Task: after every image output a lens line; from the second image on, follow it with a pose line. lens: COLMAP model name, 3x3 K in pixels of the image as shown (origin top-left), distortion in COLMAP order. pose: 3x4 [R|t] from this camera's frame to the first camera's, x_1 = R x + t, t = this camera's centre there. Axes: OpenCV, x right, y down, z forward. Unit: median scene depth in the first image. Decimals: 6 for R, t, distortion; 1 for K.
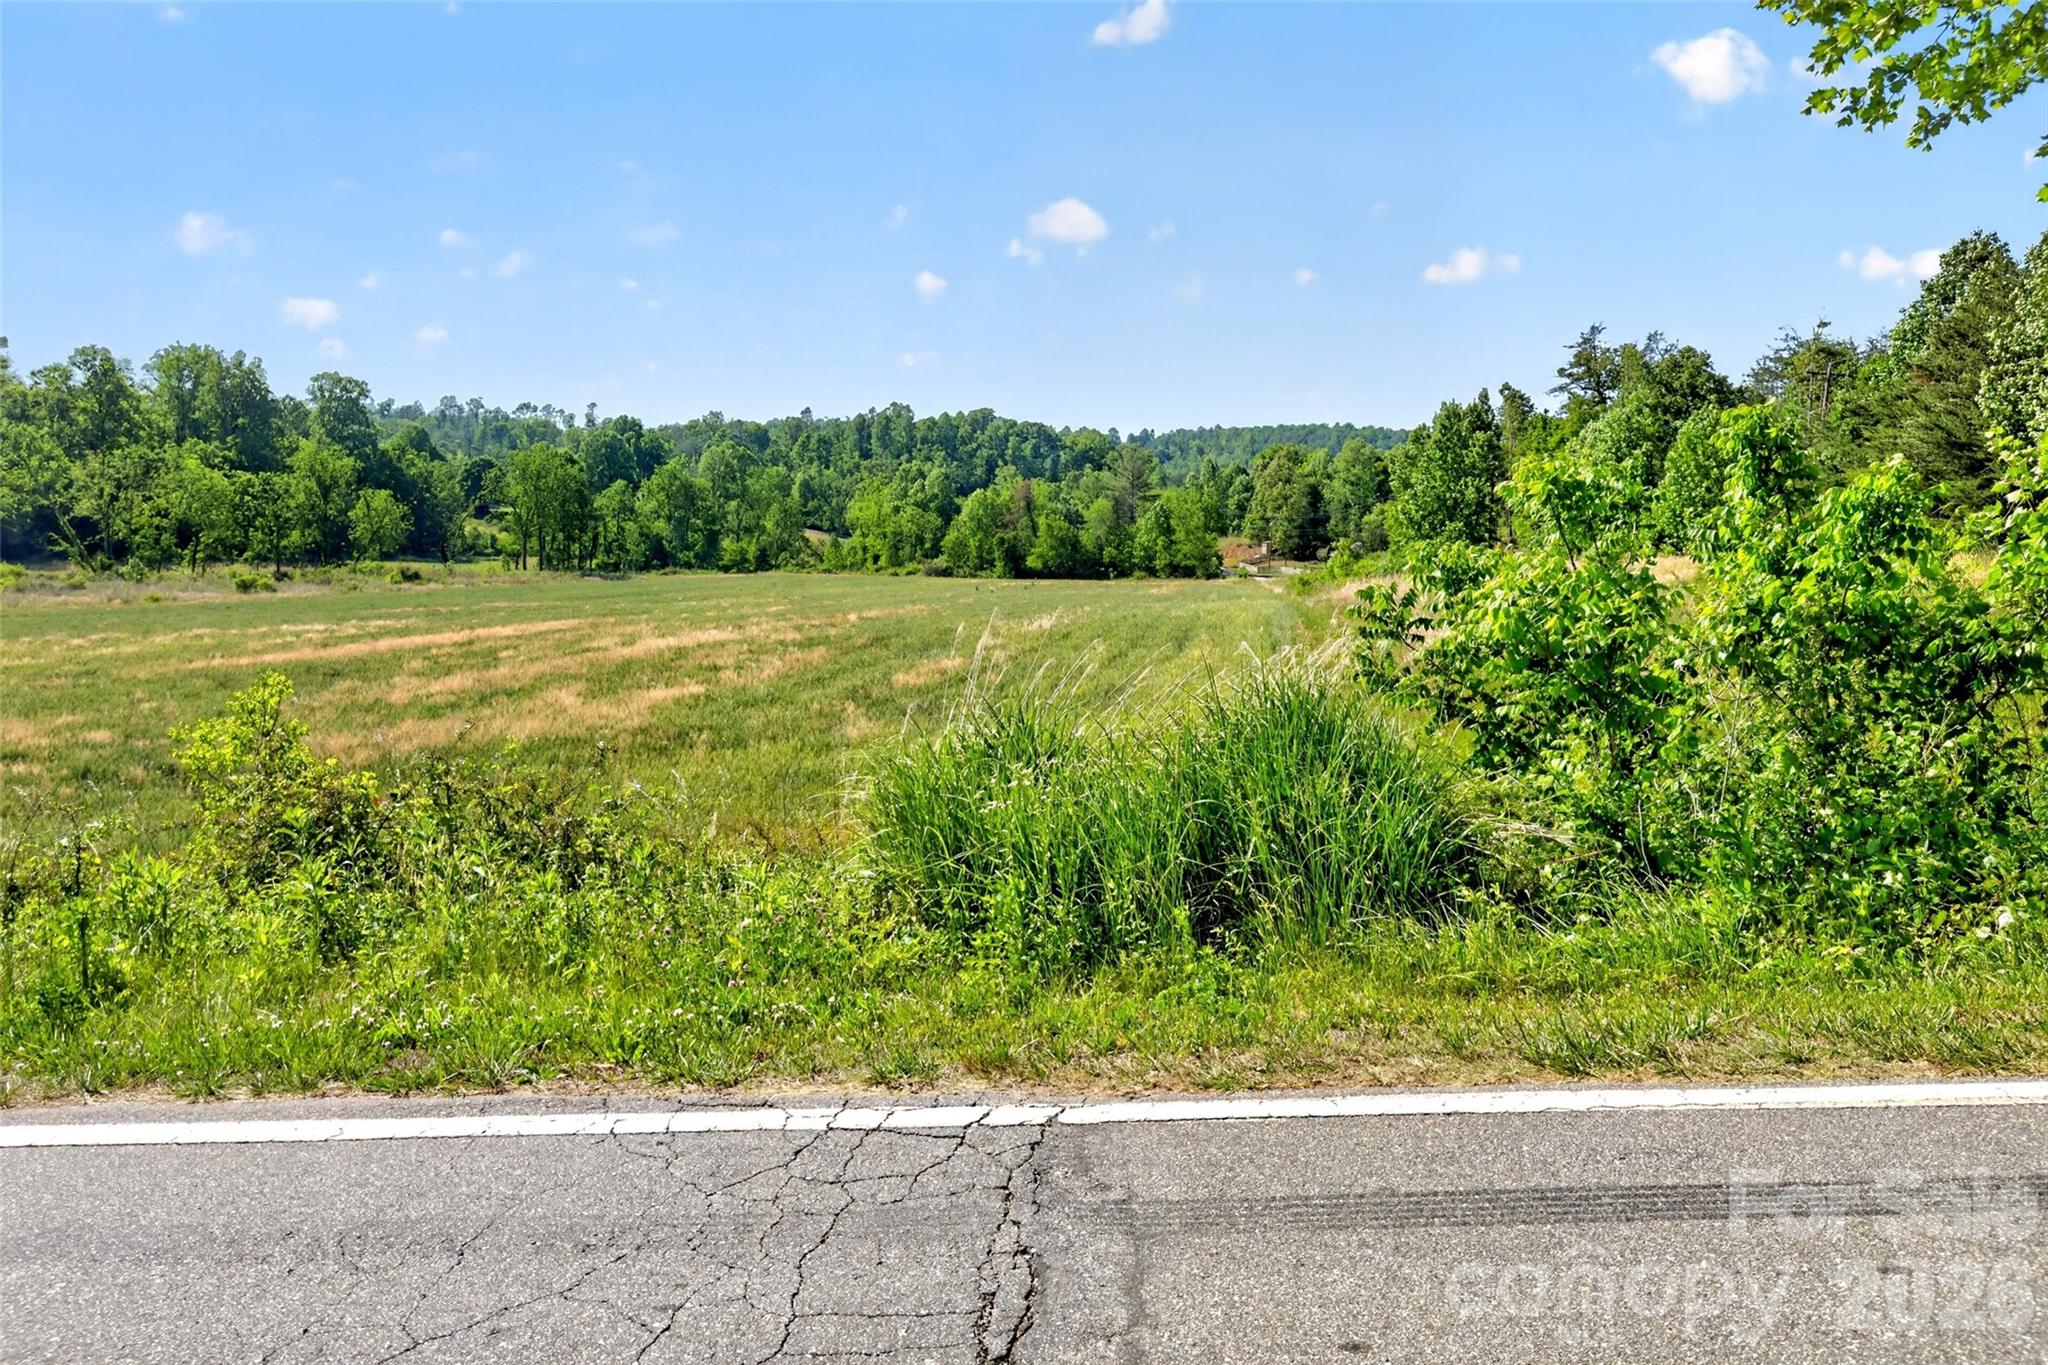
lens RADIAL K [[1477.6, 0, 1026.9], [0, 1477.6, 589.3], [0, 0, 1]] dist [0.239963, -0.343501]
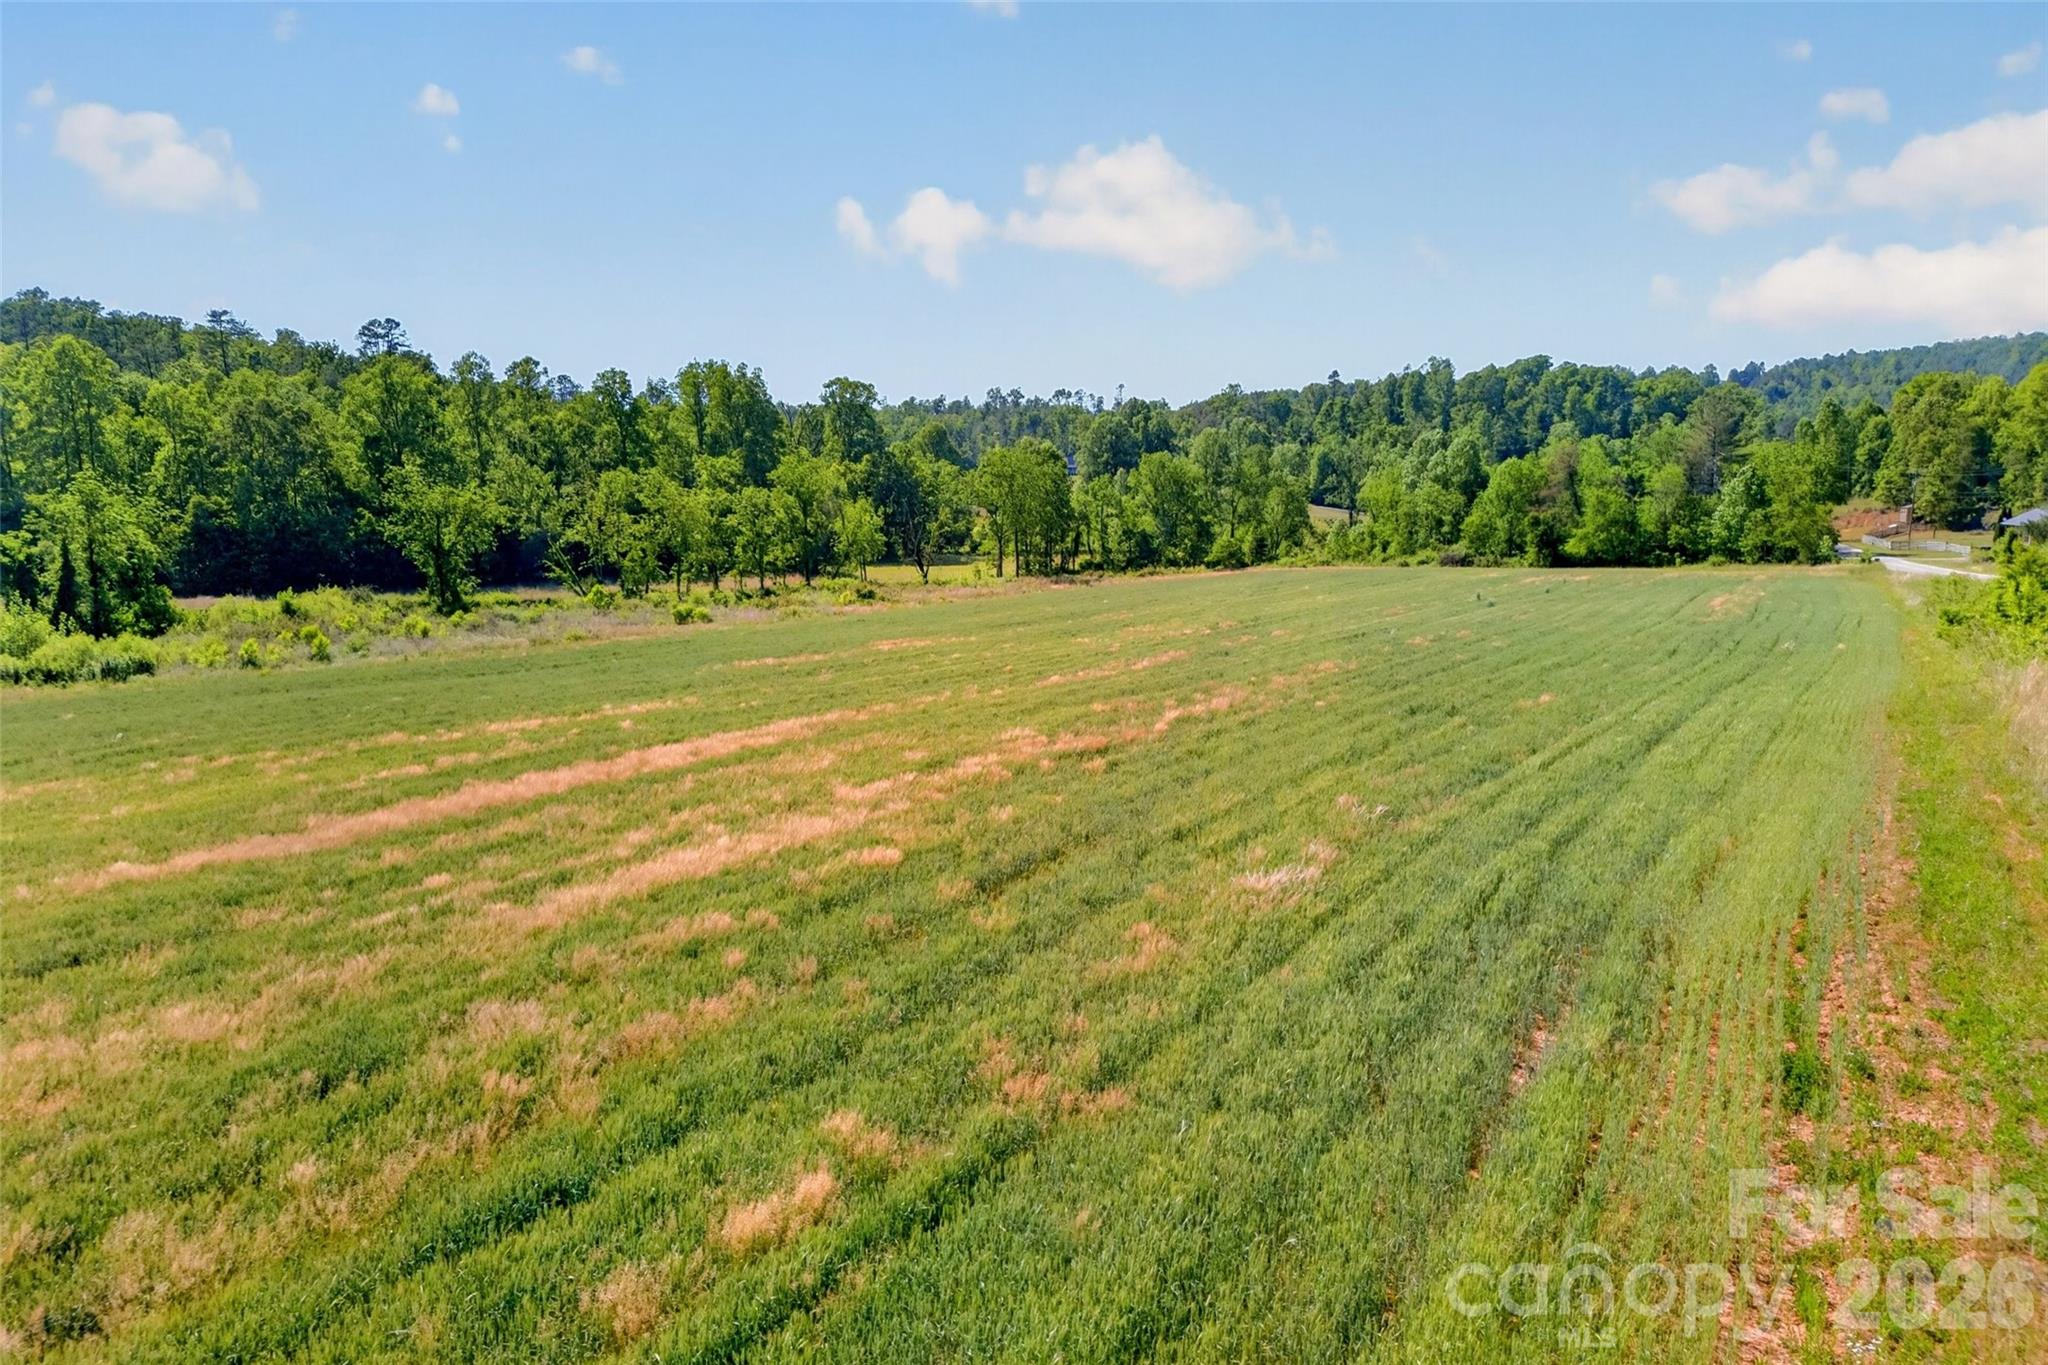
lens RADIAL K [[1393.8, 0, 1089.5], [0, 1393.8, 698.0], [0, 0, 1]] dist [0.082158, -0.065947]
pose [[0.933925, 0.014129, -0.357189, 0.030646], [0.025909, 0.993915, 0.107059, -0.023626], [0.356528, -0.109240, 0.927876, 0.155715]]
